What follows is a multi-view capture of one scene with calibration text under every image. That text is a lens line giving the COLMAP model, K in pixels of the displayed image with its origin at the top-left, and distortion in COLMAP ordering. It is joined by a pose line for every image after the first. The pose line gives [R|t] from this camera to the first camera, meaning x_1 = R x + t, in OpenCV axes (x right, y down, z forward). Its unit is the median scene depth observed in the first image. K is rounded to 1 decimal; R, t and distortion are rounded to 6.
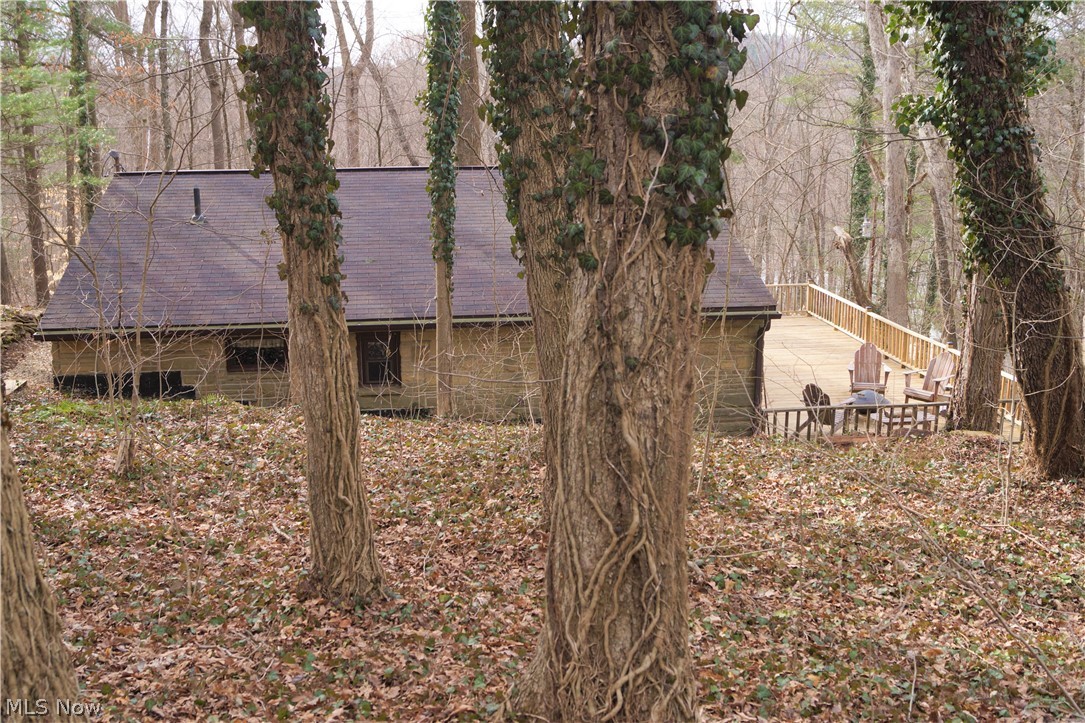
lens RADIAL K [[1140.0, 0, 542.5], [0, 1140.0, 361.5], [0, 0, 1]] dist [-0.001417, -0.000987]
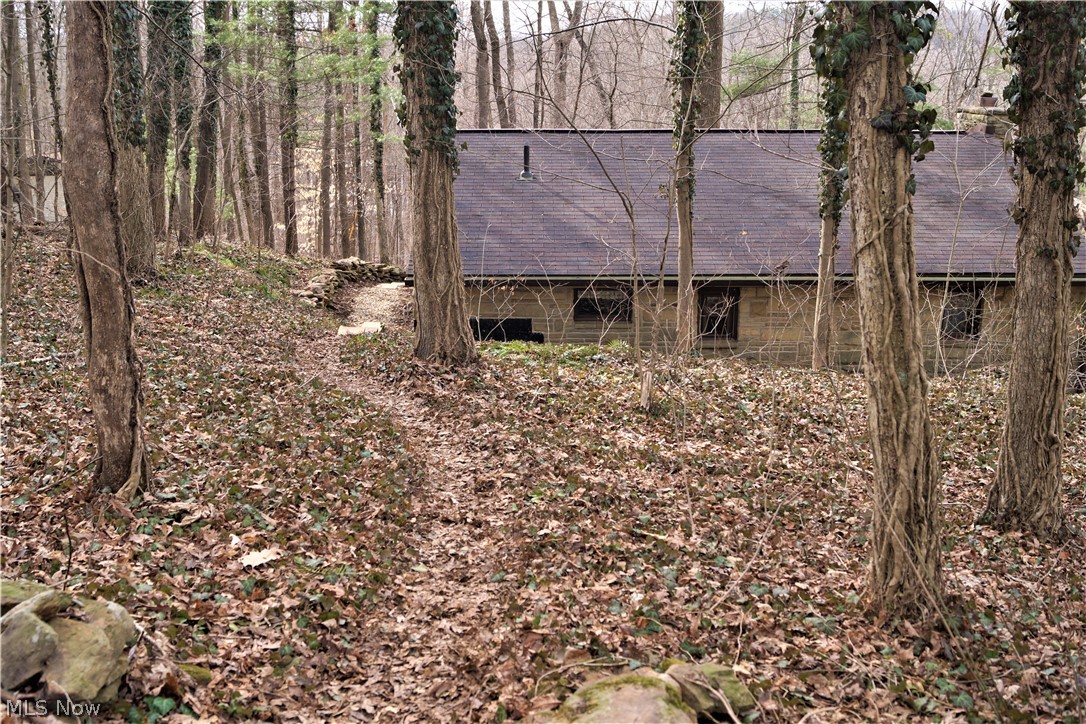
lens RADIAL K [[1076.3, 0, 543.0], [0, 1076.3, 362.0], [0, 0, 1]] dist [-0.001535, 0.001577]
pose [[0.998418, 0.027662, -0.048959, -0.255071], [-0.025928, 0.999026, 0.035691, 0.012702], [0.049899, -0.034365, 0.998163, 0.000201]]
